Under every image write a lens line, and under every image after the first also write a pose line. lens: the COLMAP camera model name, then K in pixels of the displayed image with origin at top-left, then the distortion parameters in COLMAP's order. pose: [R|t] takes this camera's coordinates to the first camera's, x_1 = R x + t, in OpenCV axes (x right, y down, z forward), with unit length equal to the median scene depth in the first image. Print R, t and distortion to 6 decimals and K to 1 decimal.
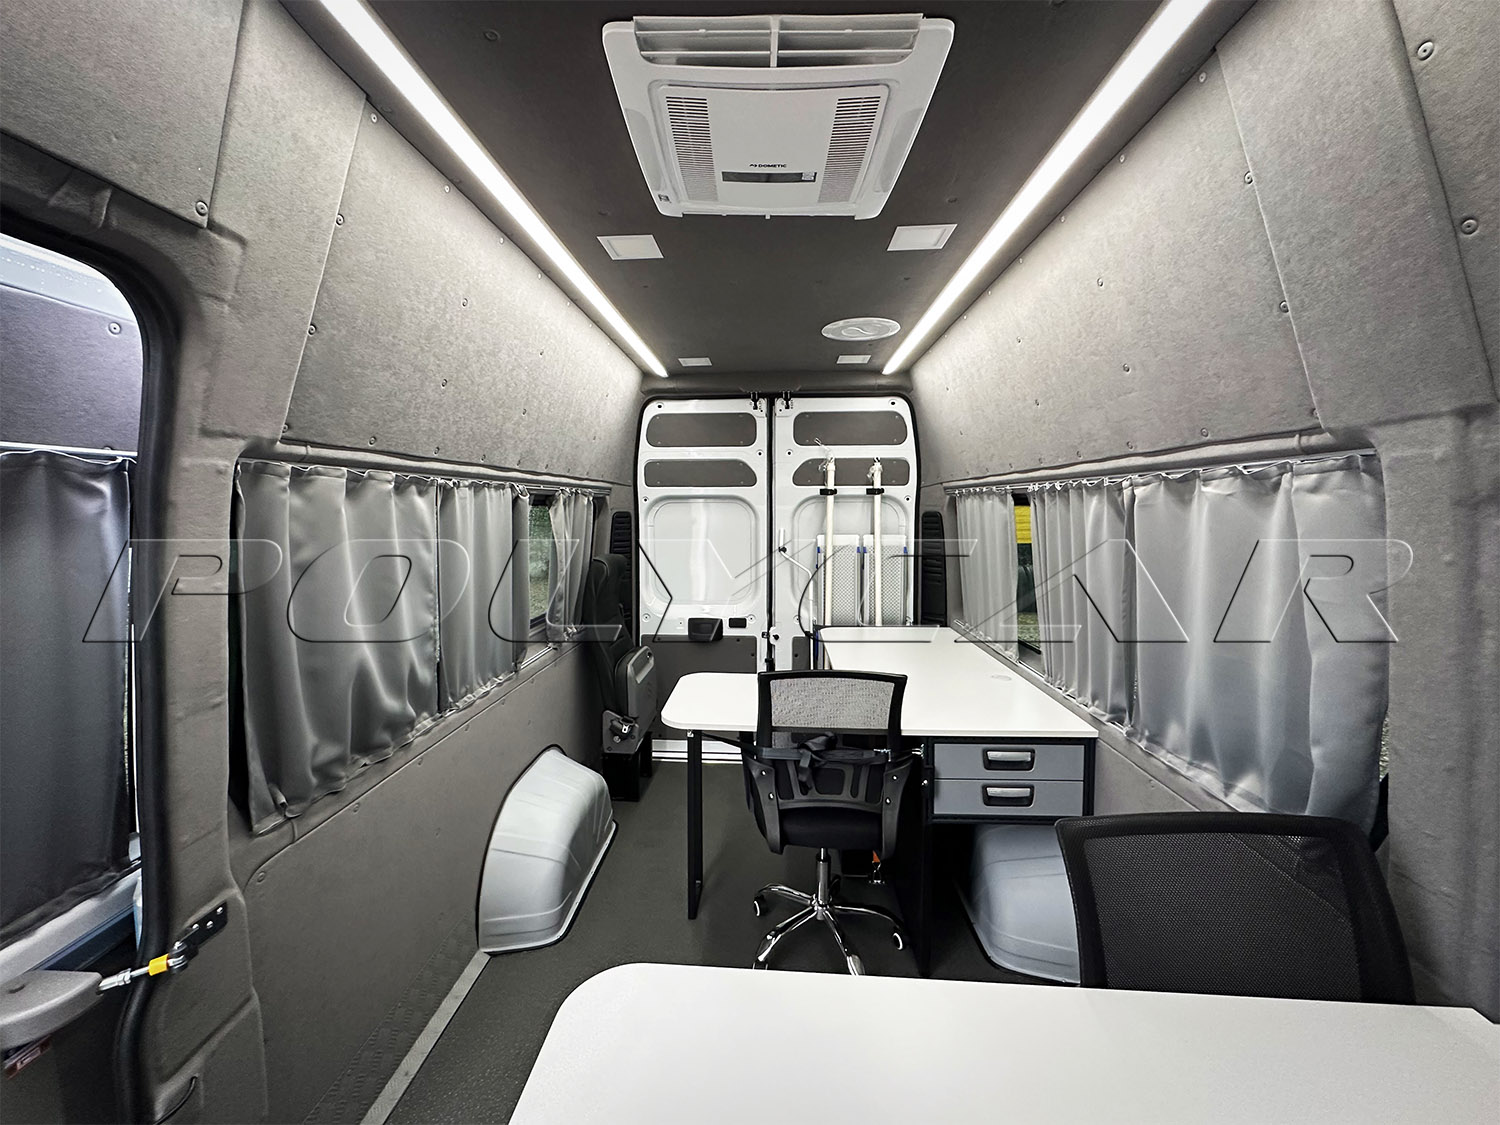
lens RADIAL K [[556.4, 0, 750.0], [0, 556.4, 562.5], [0, 0, 1]] dist [-0.000311, 0.000236]
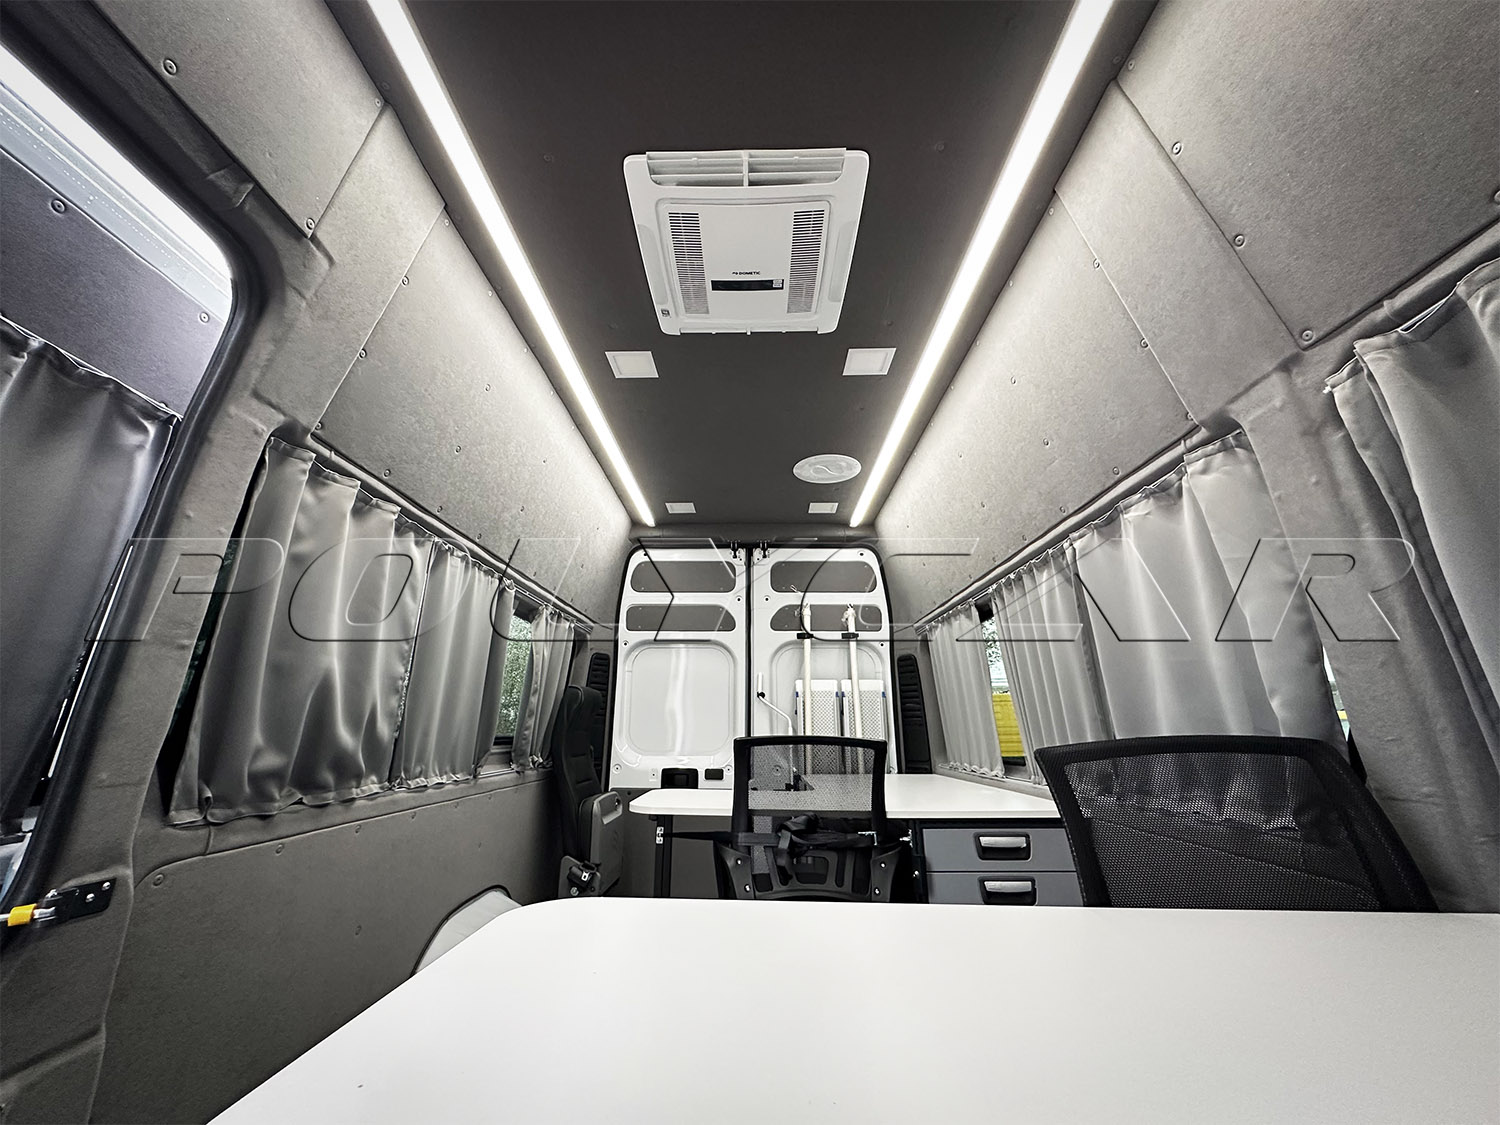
lens RADIAL K [[548.8, 0, 750.0], [0, 548.8, 562.5], [0, 0, 1]] dist [0.000197, 0.000269]
pose [[0.999317, 0.011565, 0.035108, 0.006227], [0.000291, 0.947303, -0.320338, 0.246186], [-0.036963, 0.320129, 0.946653, -0.003575]]
